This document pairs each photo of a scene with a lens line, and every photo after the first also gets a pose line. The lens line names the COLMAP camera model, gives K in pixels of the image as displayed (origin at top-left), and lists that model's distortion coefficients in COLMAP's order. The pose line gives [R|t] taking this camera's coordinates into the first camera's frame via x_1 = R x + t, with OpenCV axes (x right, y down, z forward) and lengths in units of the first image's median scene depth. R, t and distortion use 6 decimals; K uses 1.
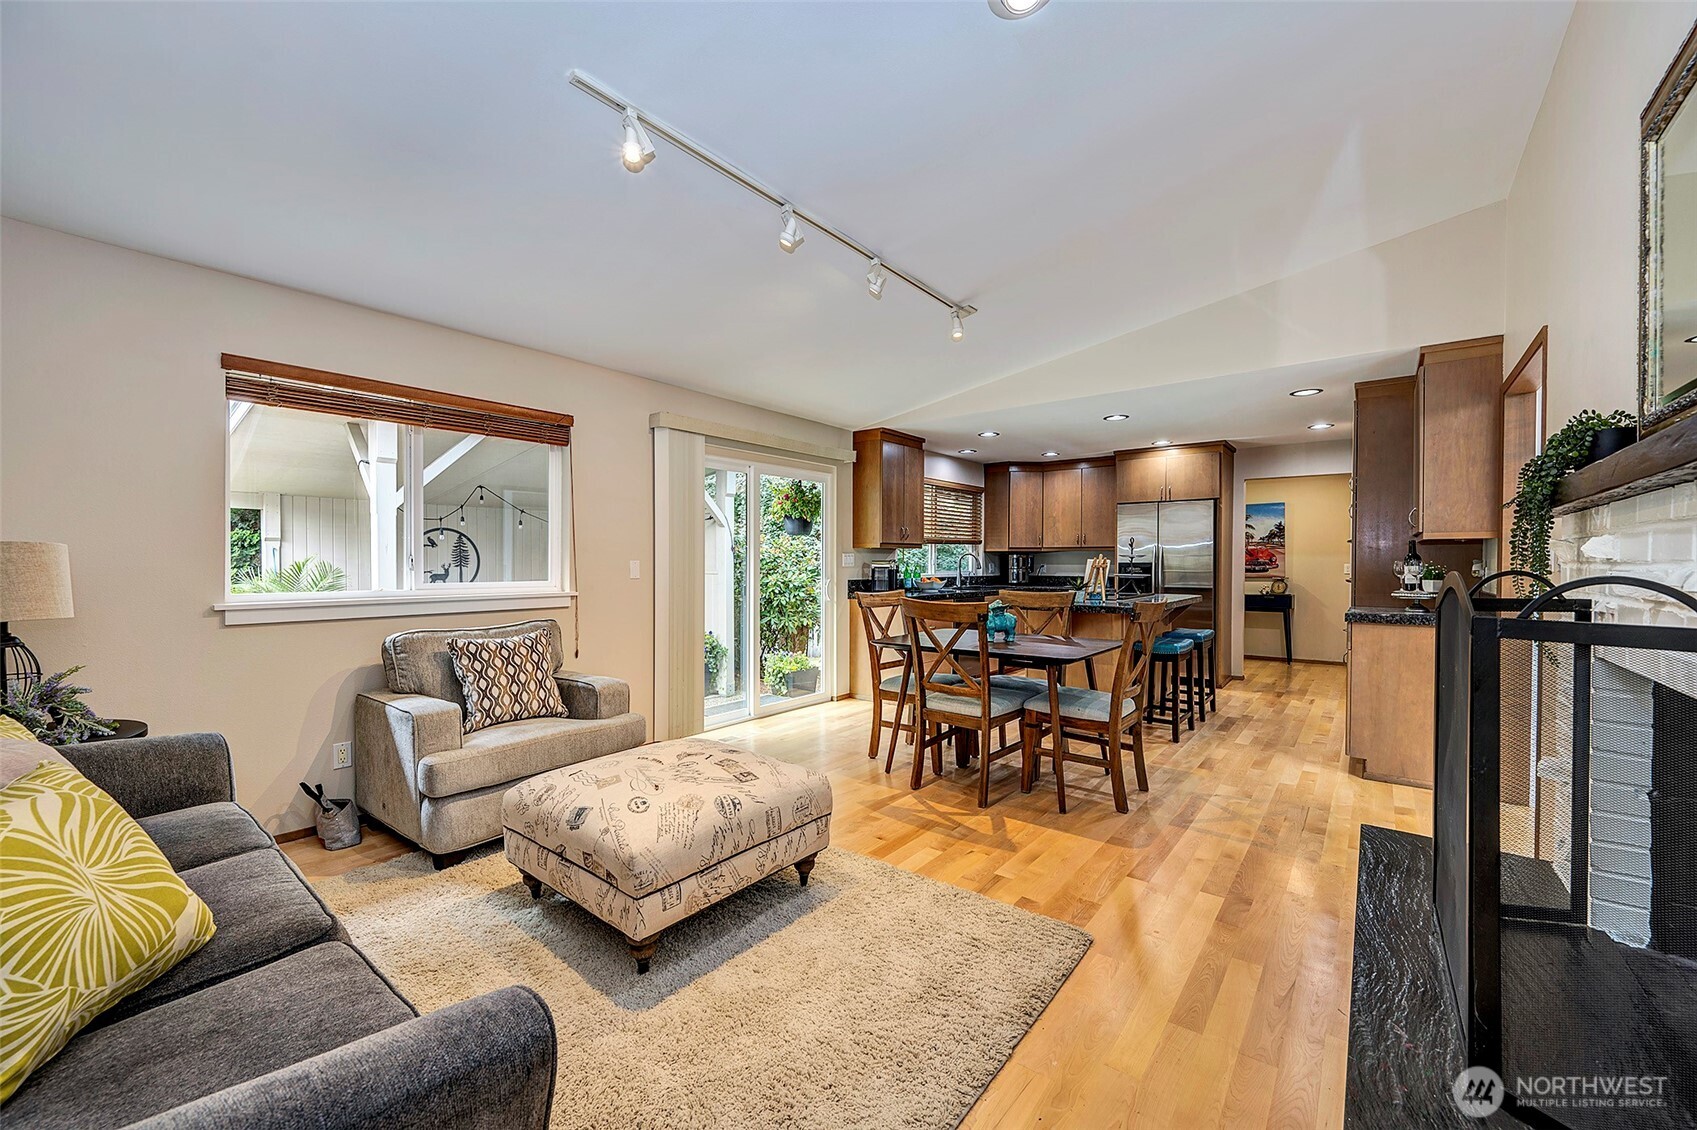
lens RADIAL K [[664.9, 0, 847.4], [0, 664.9, 569.5], [0, 0, 1]] dist [-0.000085, -0.000170]
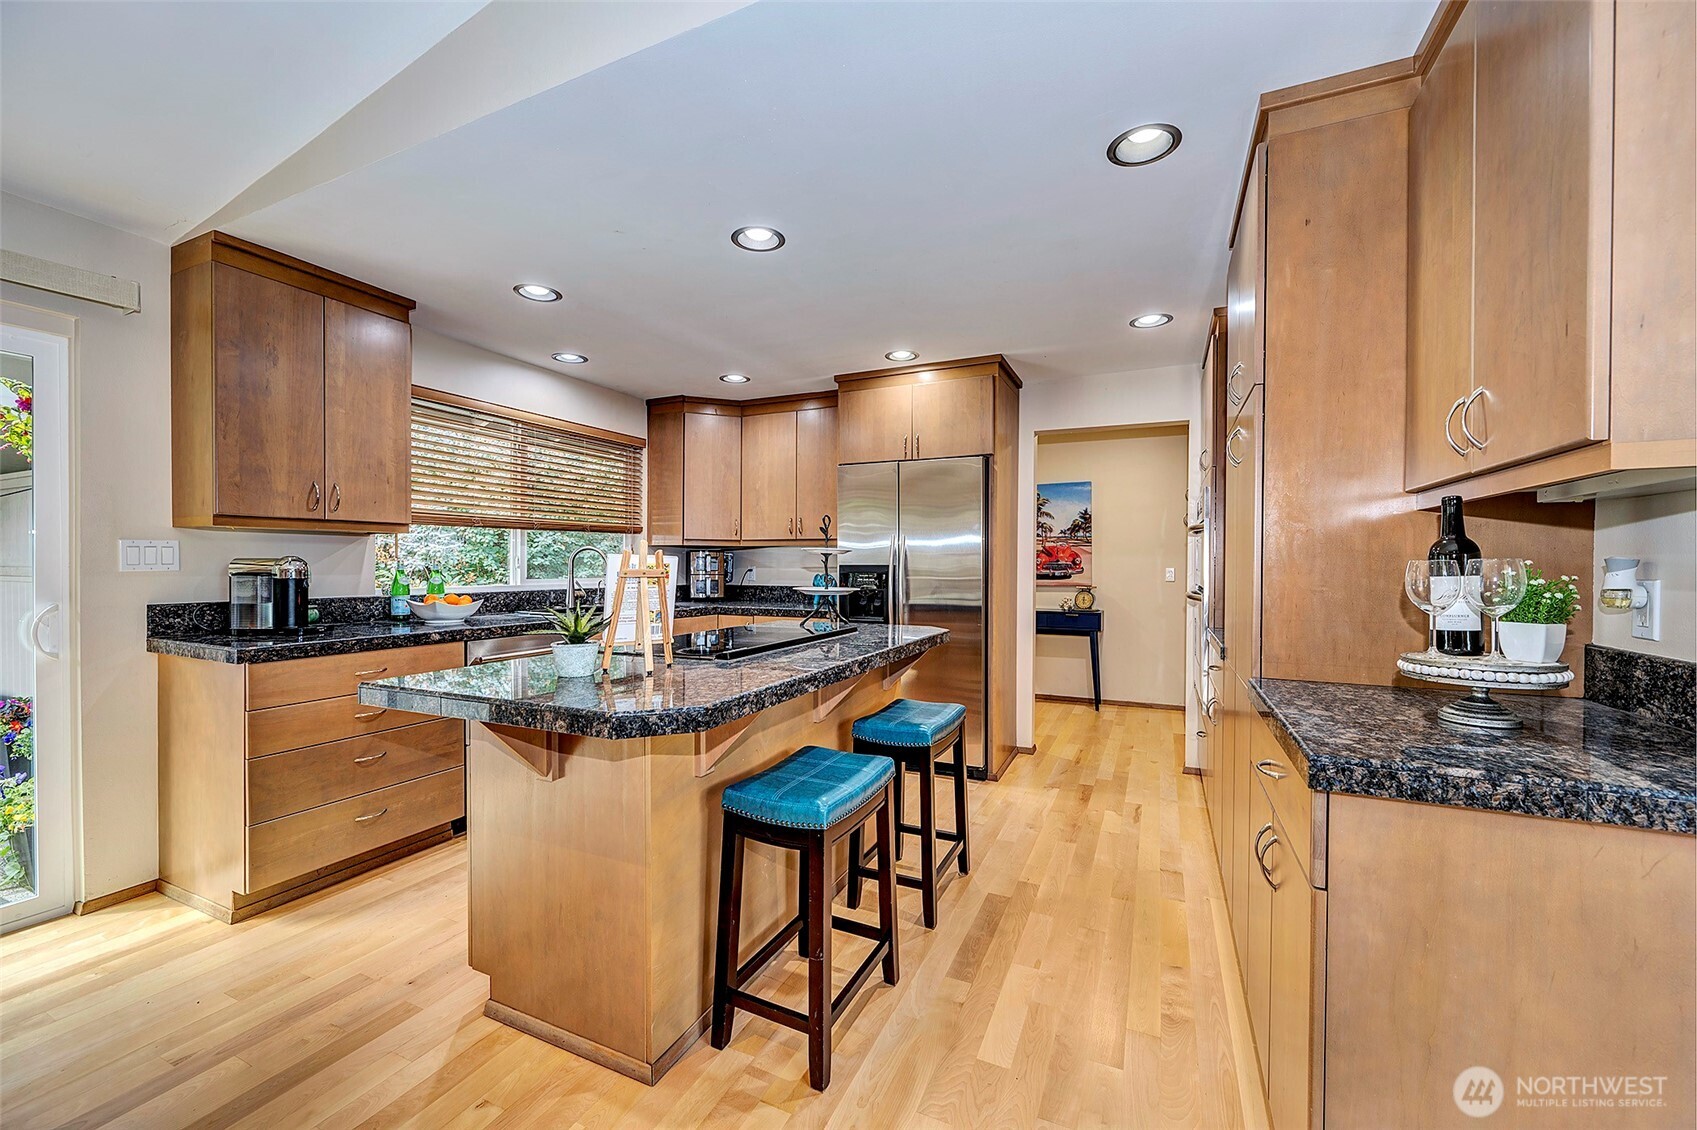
lens RADIAL K [[664.9, 0, 849.1], [0, 664.9, 562.0], [0, 0, 1]] dist [-0.000085, -0.000170]
pose [[0.972106, 0.004107, 0.234507, 0.262526], [-0.000710, 0.999894, -0.014568, -0.003882], [-0.234542, 0.013995, 0.972005, 0.405453]]
